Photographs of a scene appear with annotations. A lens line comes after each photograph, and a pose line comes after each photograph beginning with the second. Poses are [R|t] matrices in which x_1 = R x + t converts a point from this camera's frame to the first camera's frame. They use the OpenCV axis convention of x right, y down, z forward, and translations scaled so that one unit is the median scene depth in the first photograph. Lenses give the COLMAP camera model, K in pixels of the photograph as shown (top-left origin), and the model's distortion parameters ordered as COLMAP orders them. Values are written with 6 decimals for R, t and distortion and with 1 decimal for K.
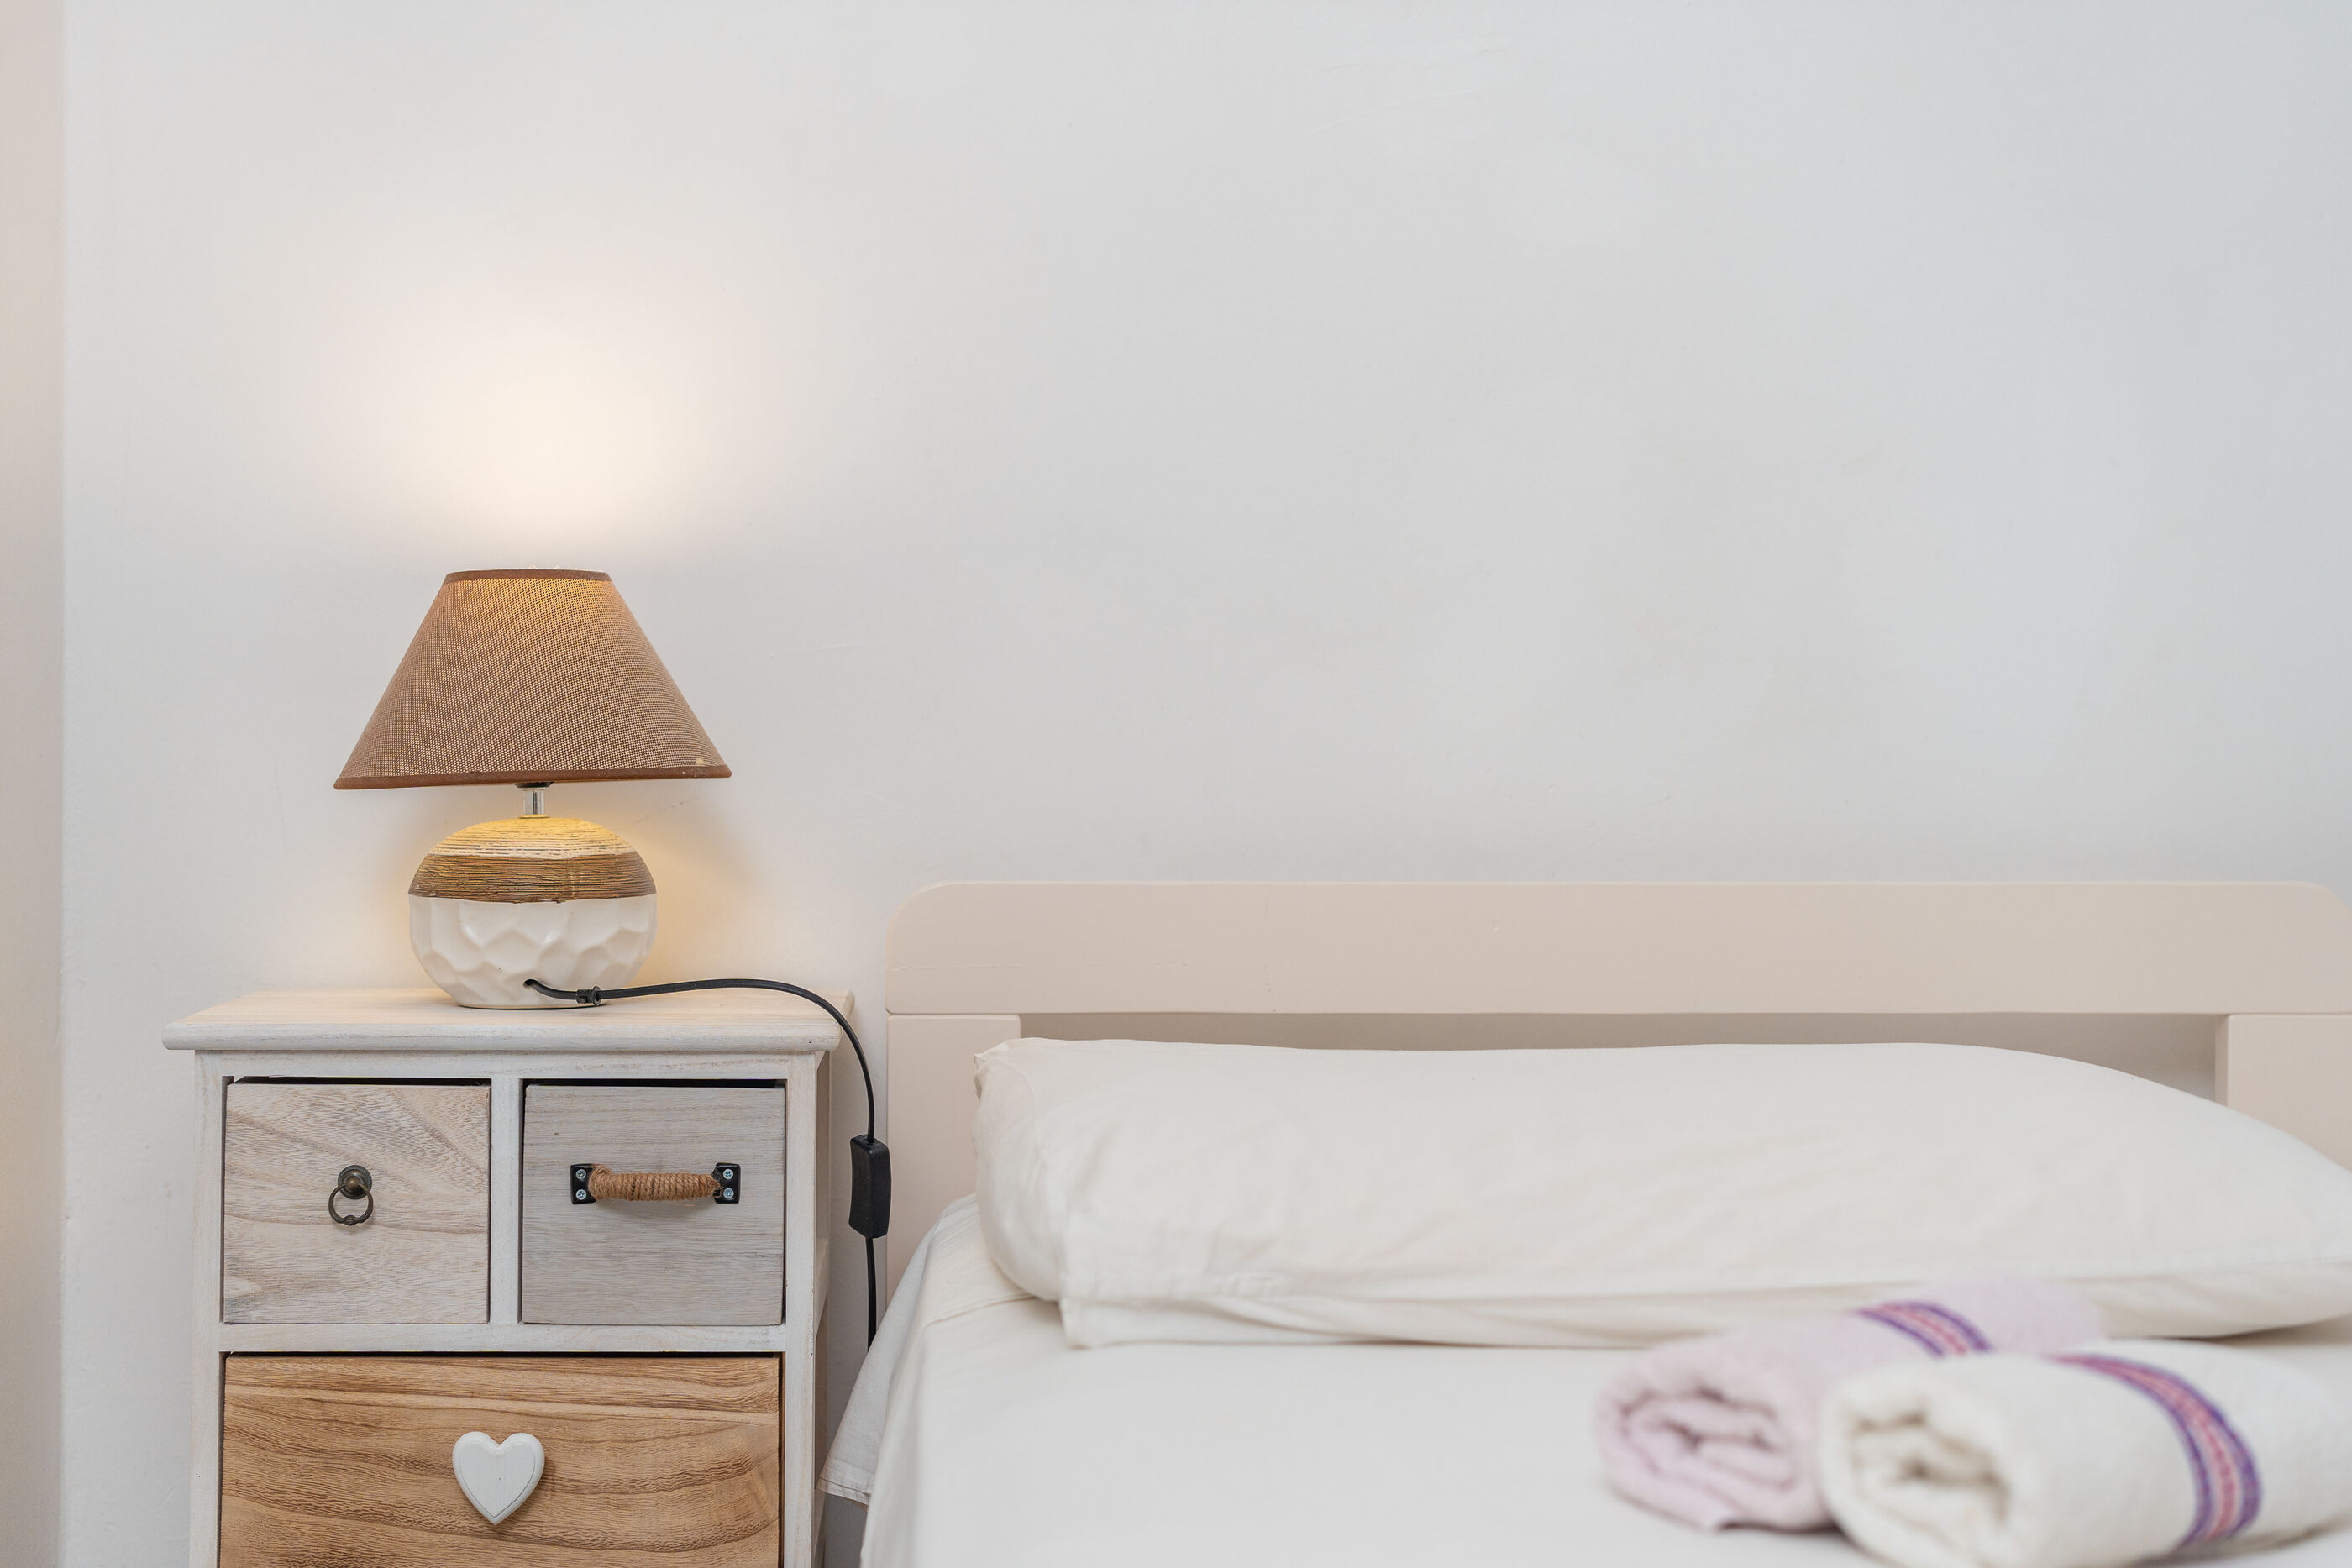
lens RADIAL K [[3388.0, 0, 1176.0], [0, 3388.0, 784.0], [0, 0, 1]] dist [-0.000337, 0.009835]
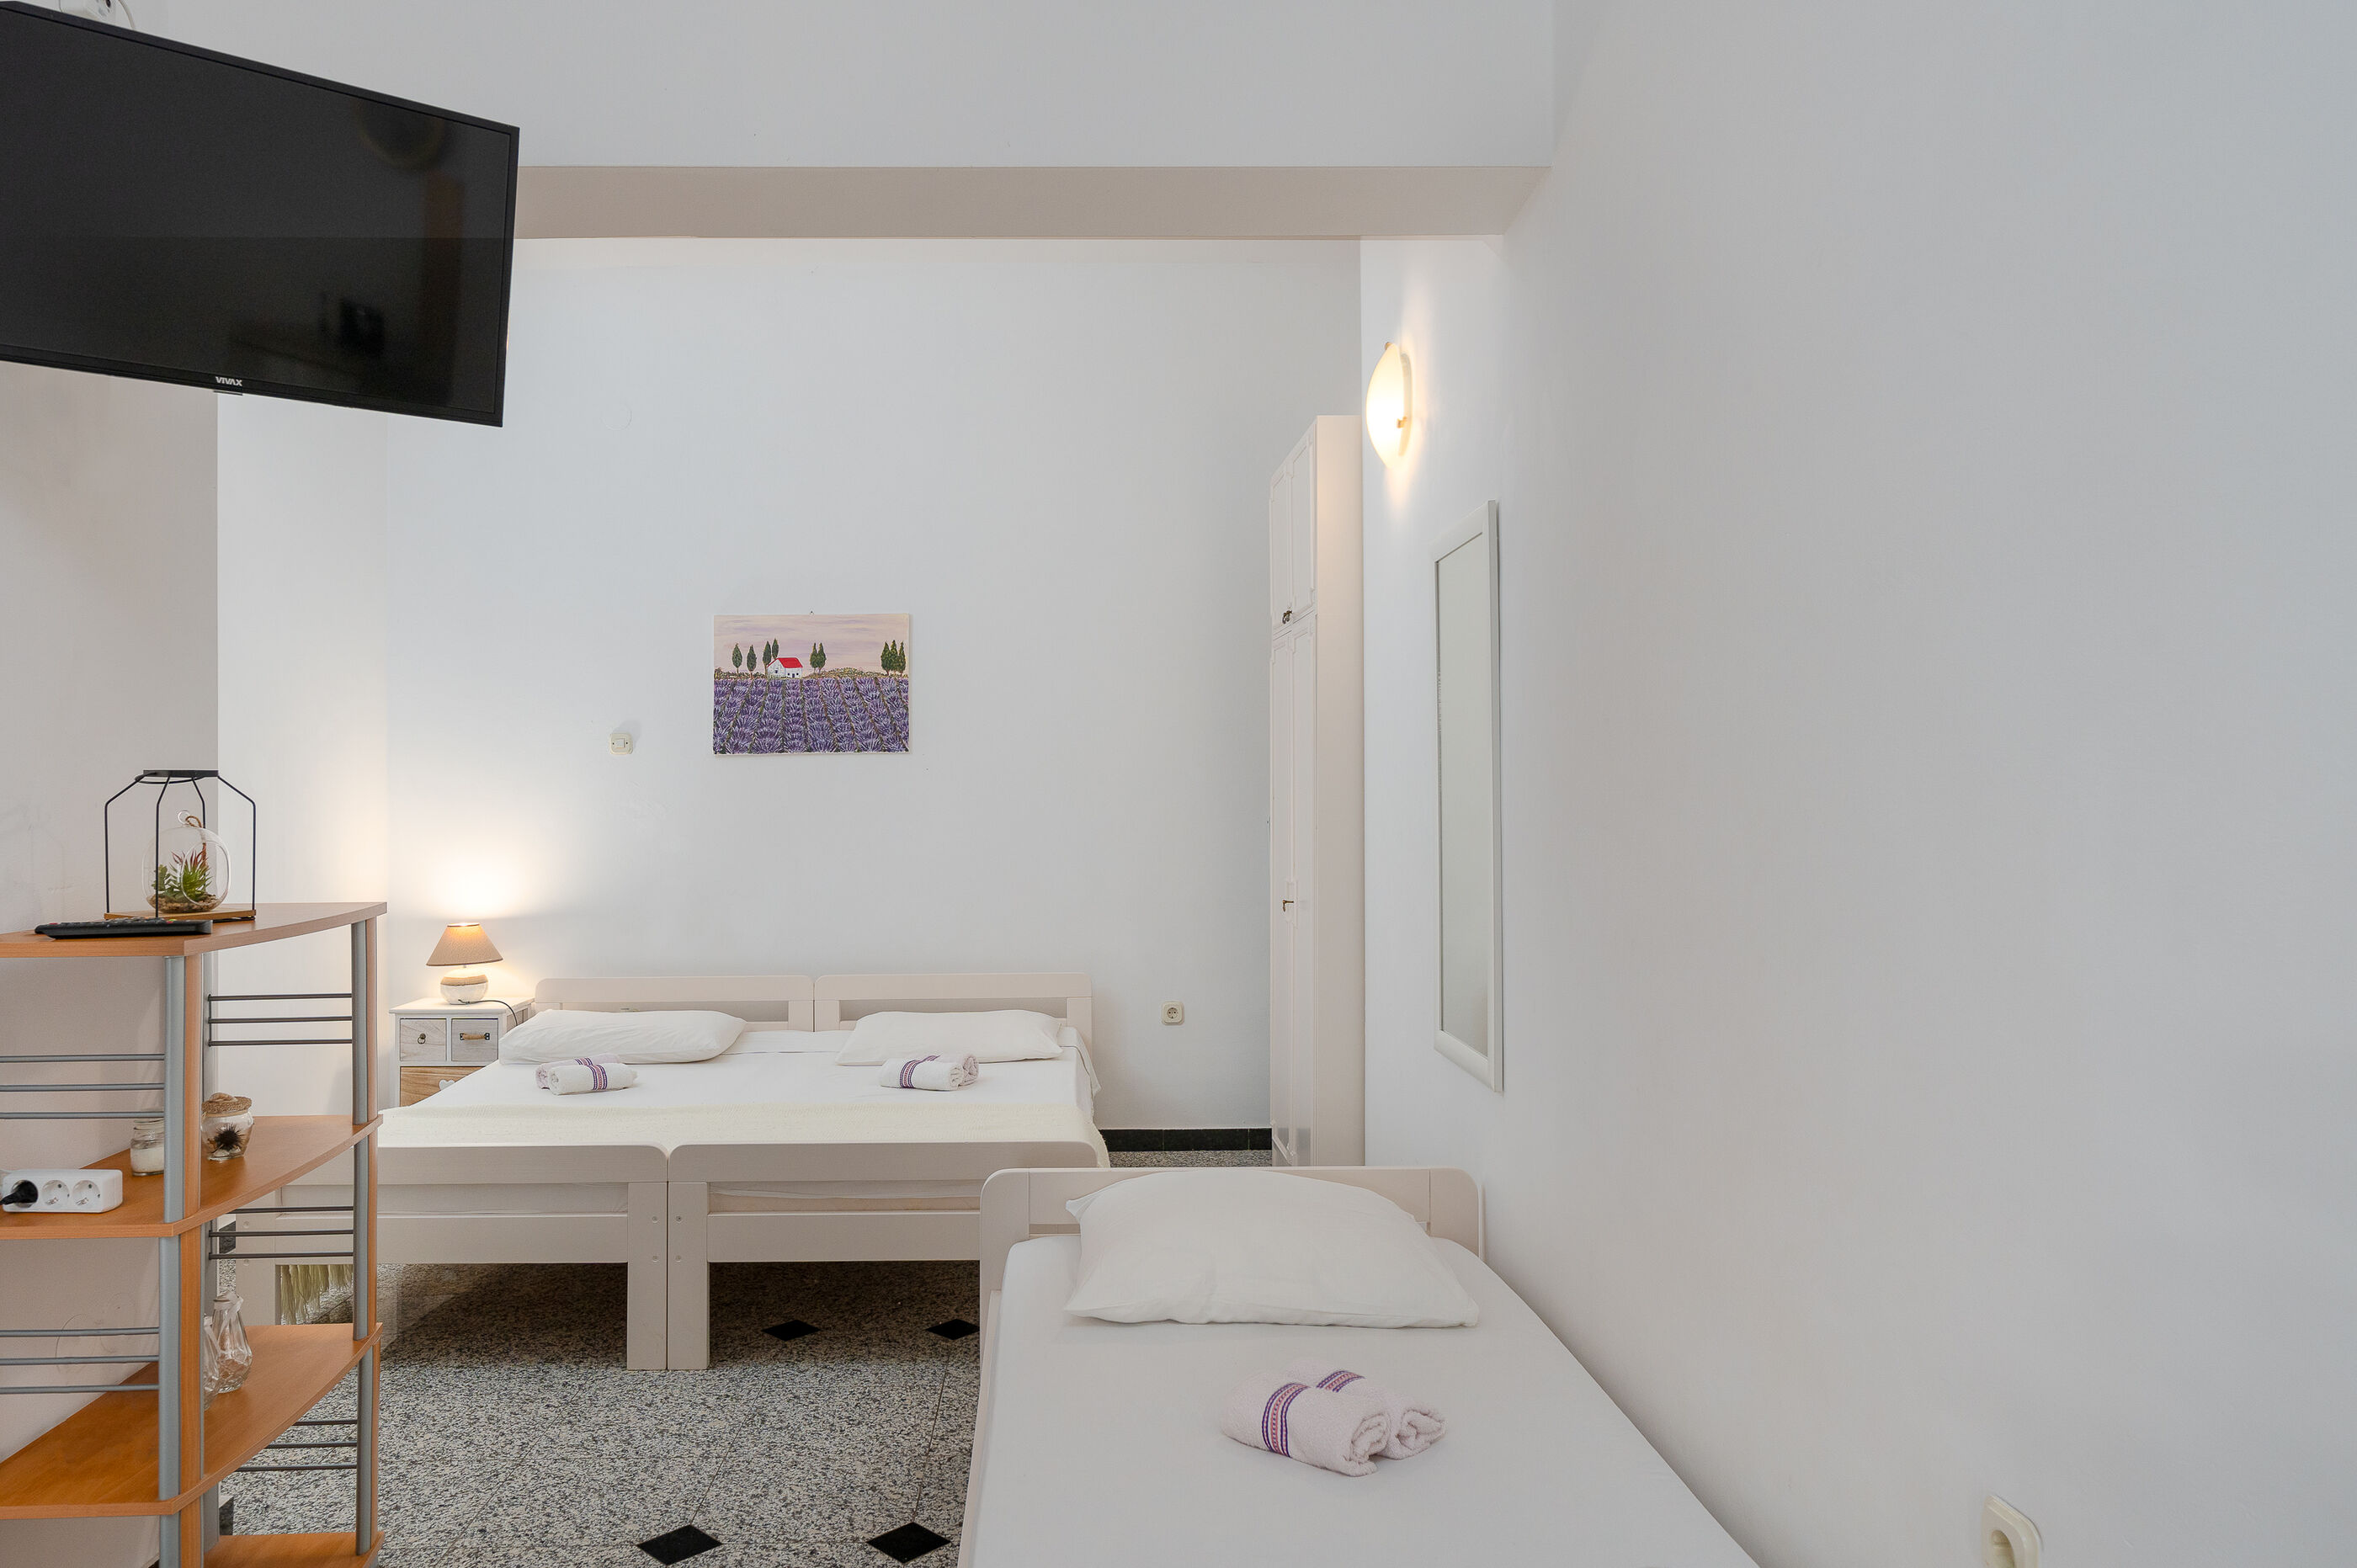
lens RADIAL K [[1536.8, 0, 1105.7], [0, 1536.8, 786.3], [0, 0, 1]] dist [-0.001271, 0.000850]
pose [[0.999561, -0.010300, -0.027797, 0.988641], [0.009779, 0.999775, -0.018825, -0.245319], [0.027985, 0.018545, 0.999436, -1.572736]]
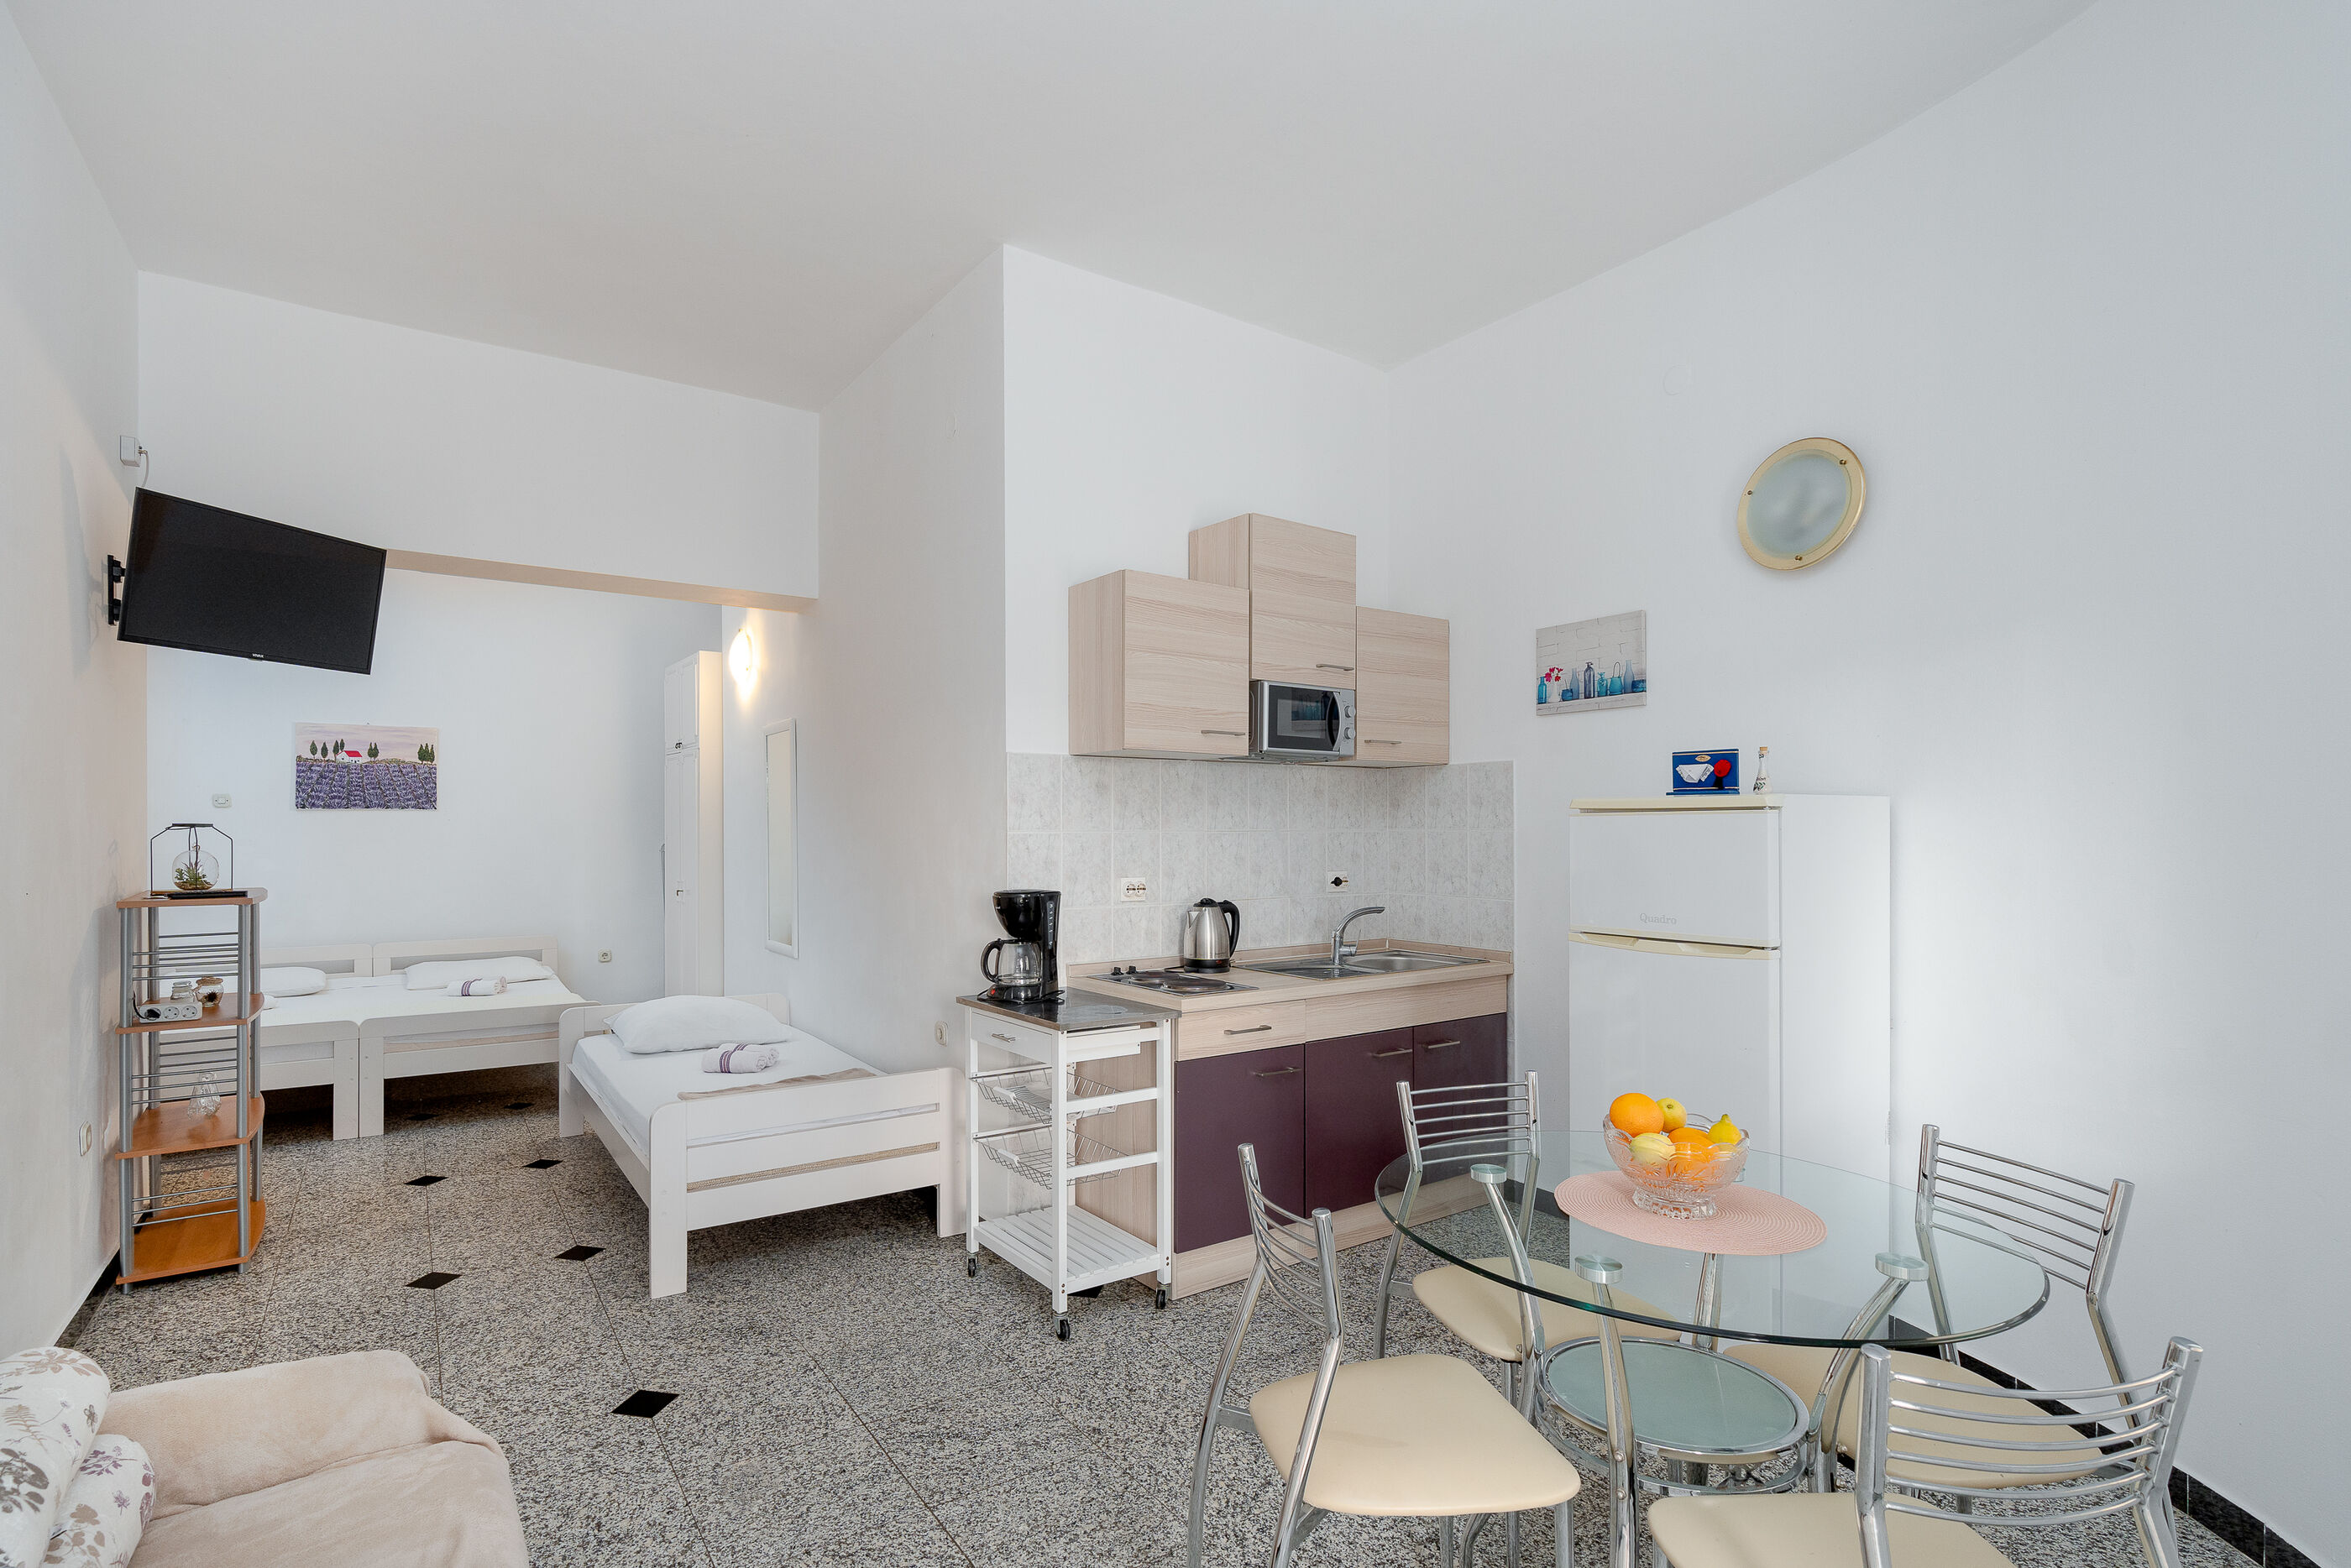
lens RADIAL K [[1089.7, 0, 1091.5], [0, 1089.7, 831.4], [0, 0, 1]] dist [-0.003545, 0.000119]
pose [[0.869020, -0.002916, 0.494769, 0.648652], [0.009666, 0.999892, -0.011084, -0.240514], [-0.494683, 0.014415, 0.868954, -2.682100]]
